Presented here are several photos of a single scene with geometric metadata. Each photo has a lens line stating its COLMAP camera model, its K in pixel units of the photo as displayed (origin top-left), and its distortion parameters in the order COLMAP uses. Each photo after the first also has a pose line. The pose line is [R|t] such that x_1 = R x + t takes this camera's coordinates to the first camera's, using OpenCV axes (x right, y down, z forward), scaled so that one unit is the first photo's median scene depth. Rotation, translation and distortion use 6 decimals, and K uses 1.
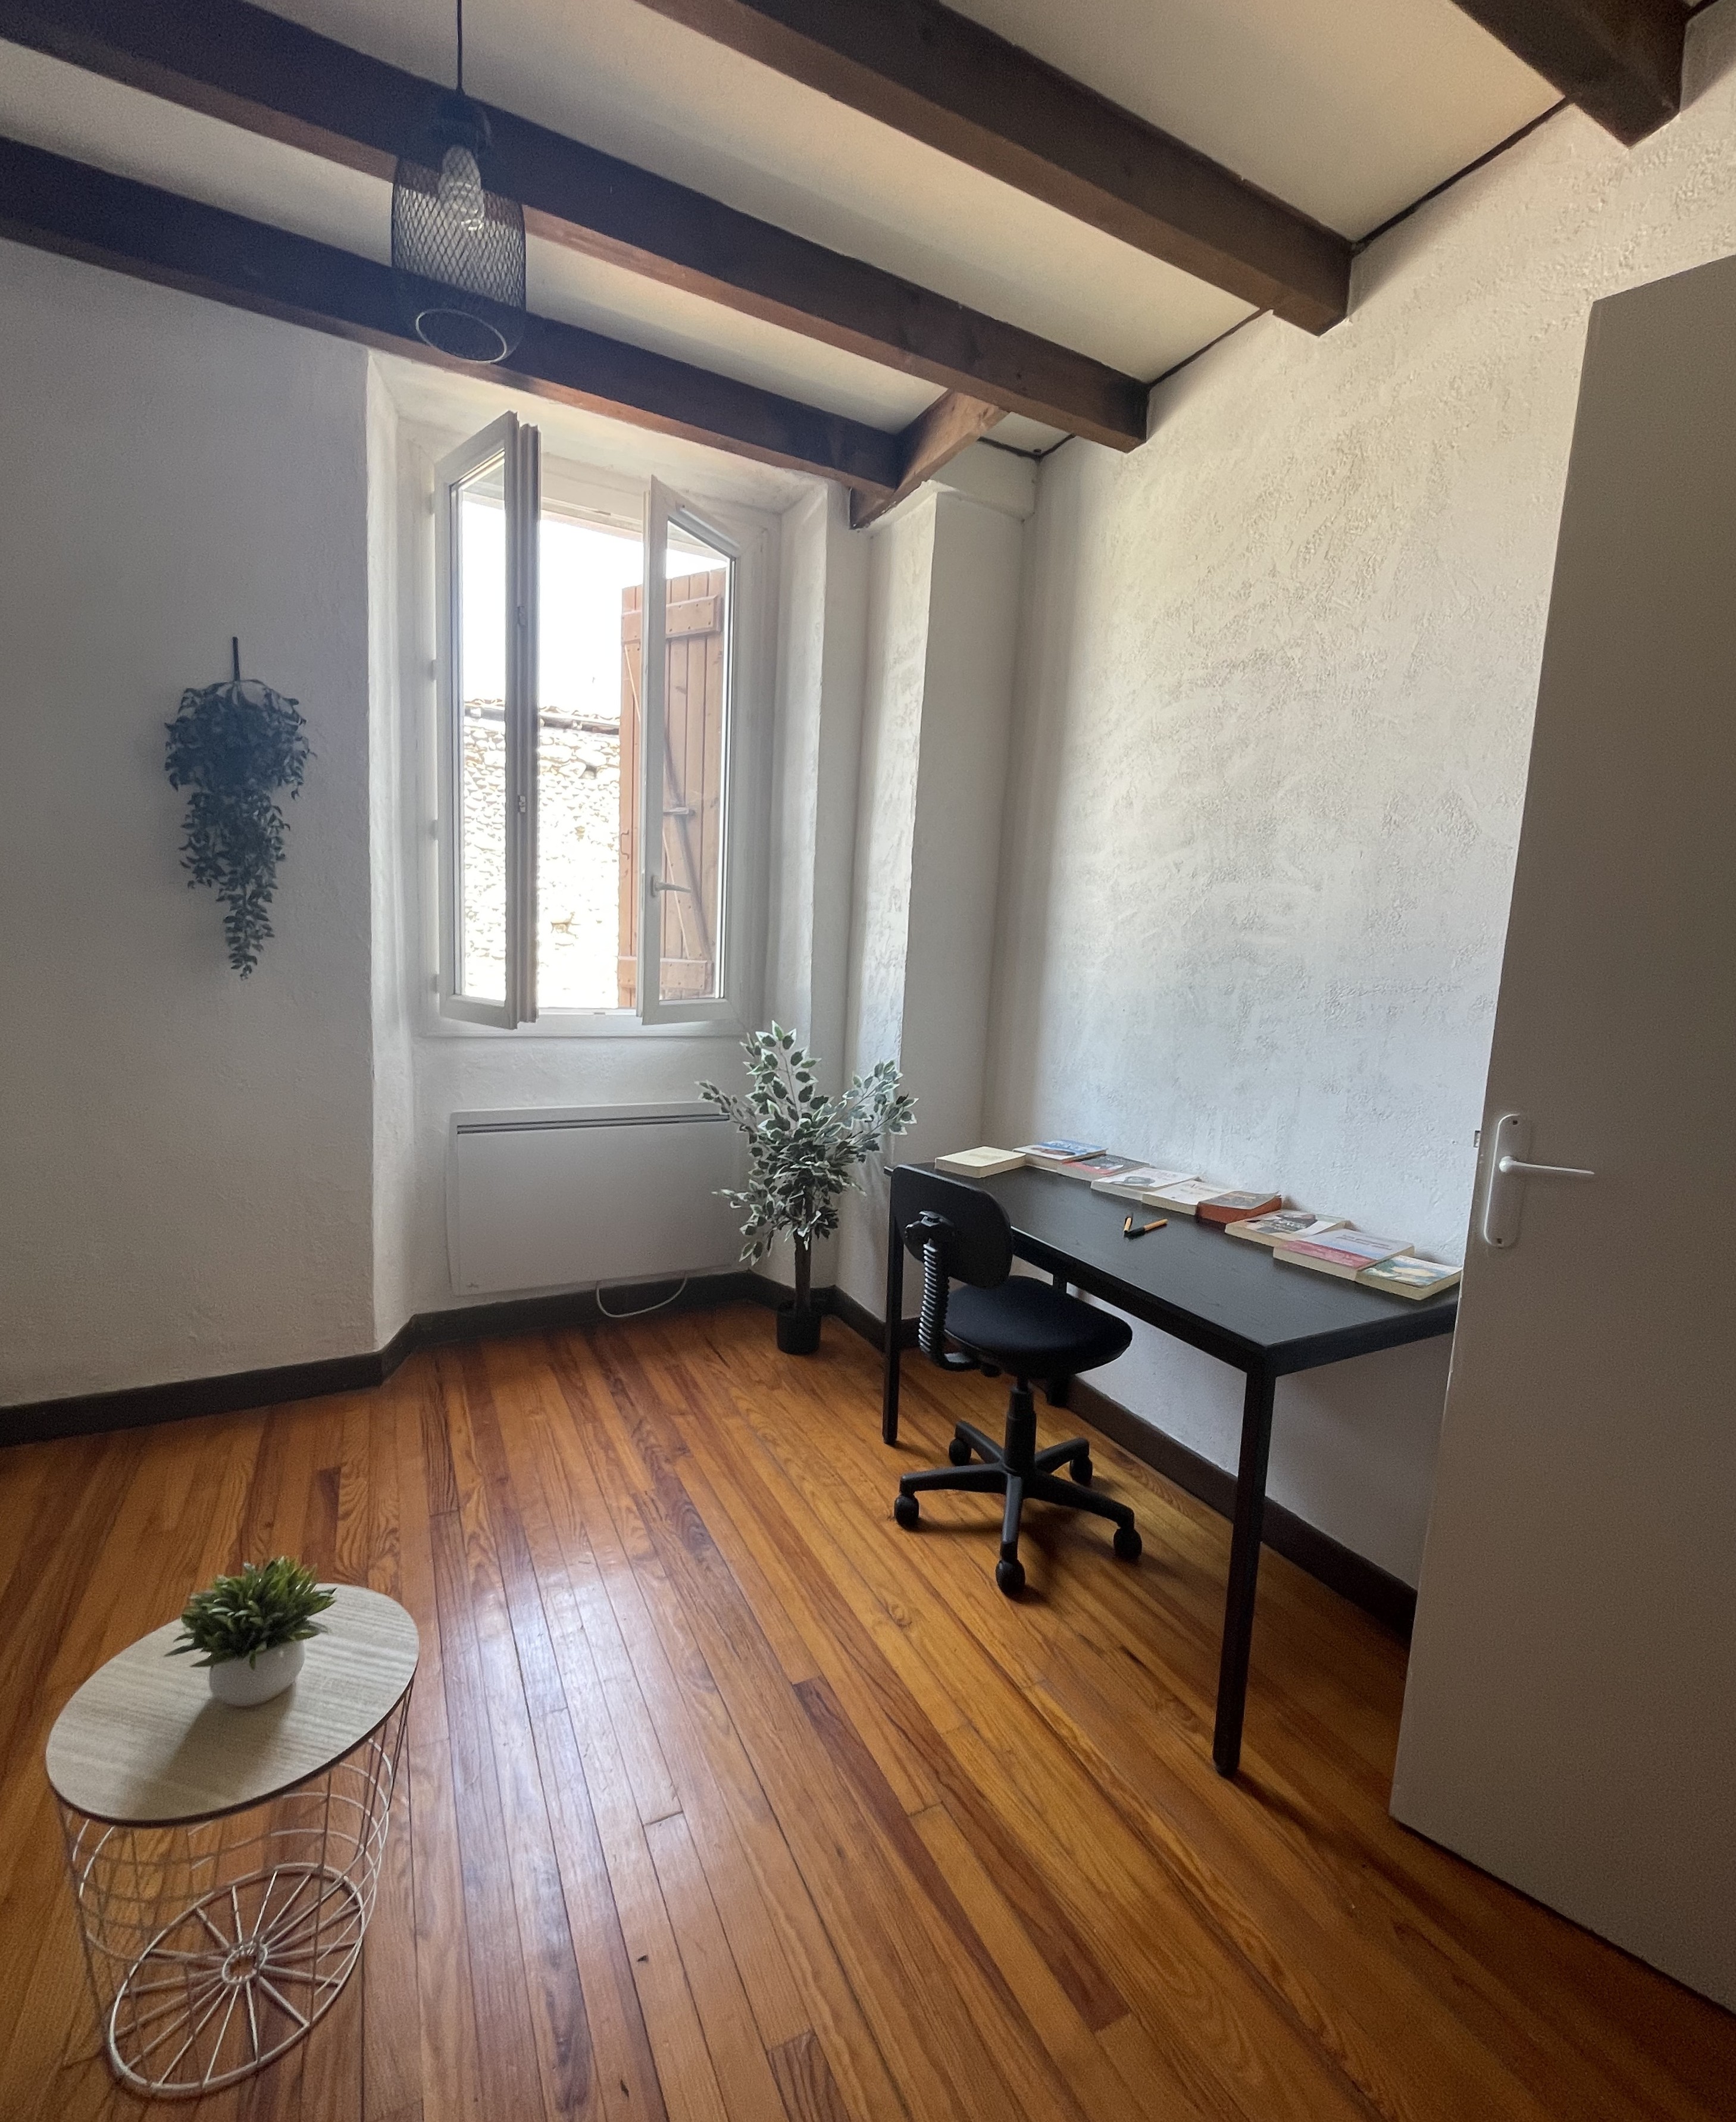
lens RADIAL K [[979.1, 0, 873.9], [0, 979.1, 1054.5], [0, 0, 1]] dist [-0.001412, 0.000182]
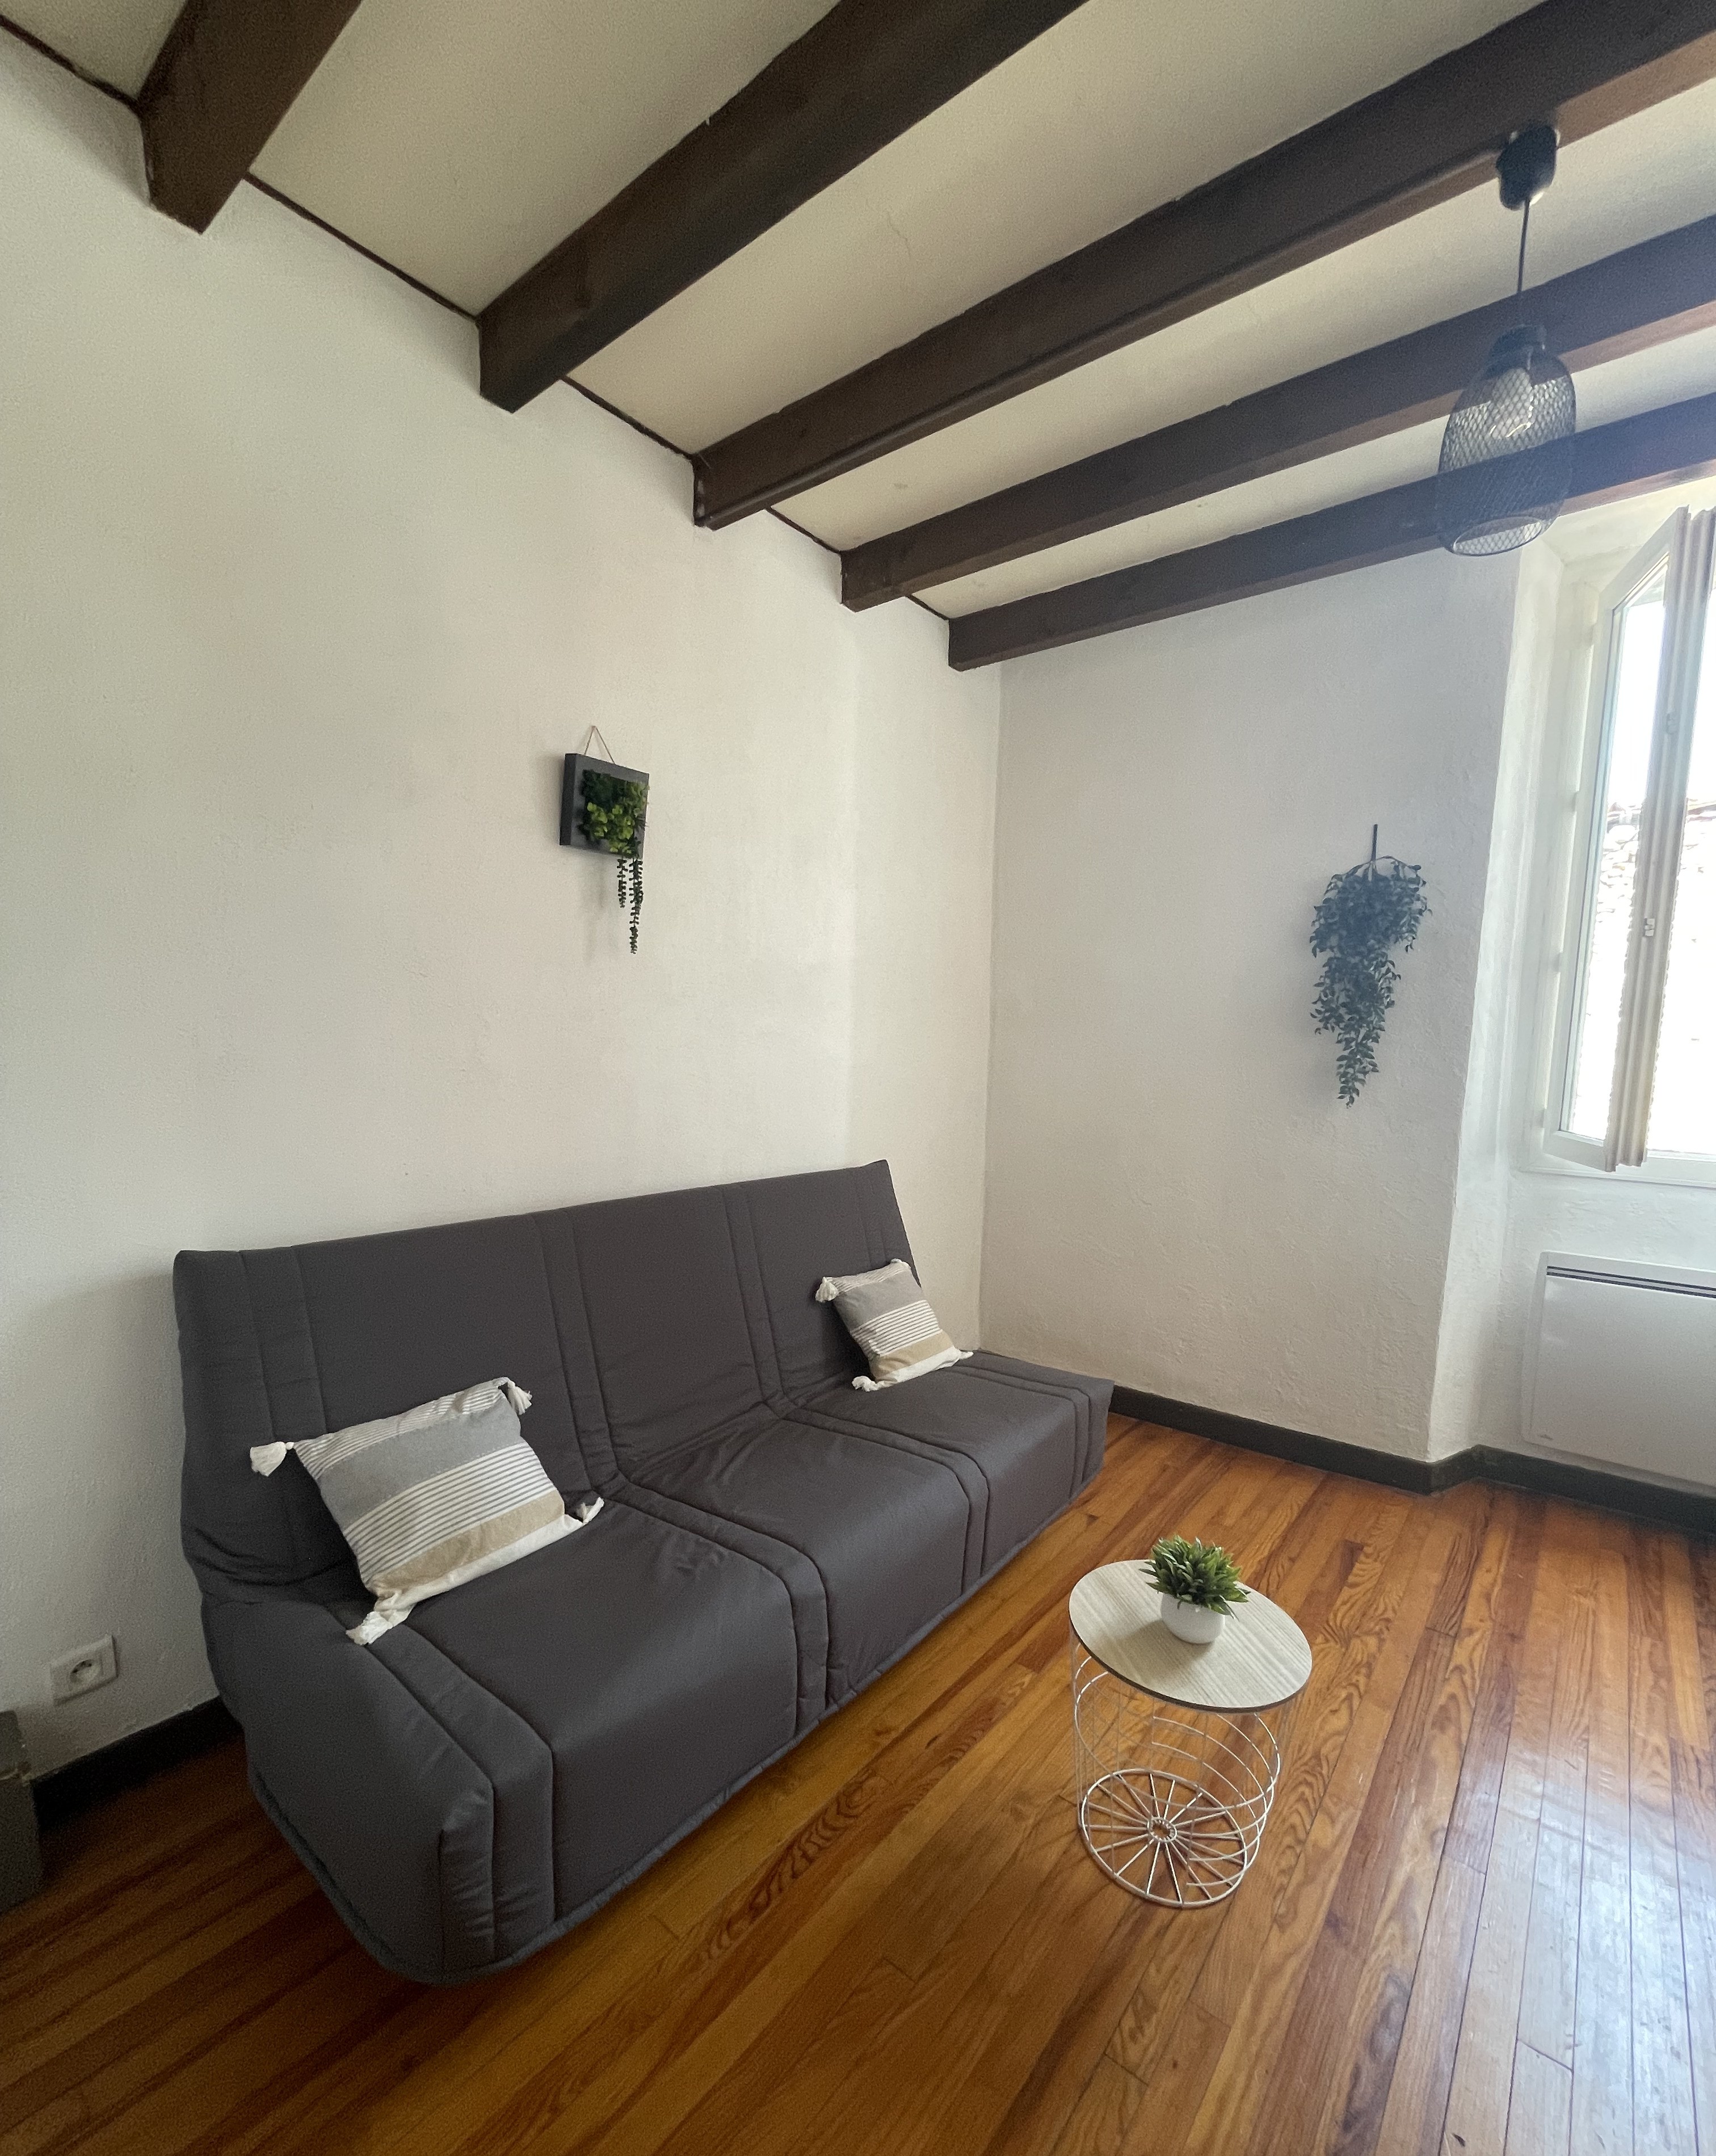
lens RADIAL K [[944.3, 0, 863.9], [0, 944.3, 1084.3], [0, 0, 1]] dist [-0.002093, -0.000084]
pose [[0.402609, 0.012293, -0.915289, 0.171923], [-0.101842, 0.994304, -0.031444, -0.008294], [0.909689, 0.105874, 0.401568, -0.006462]]
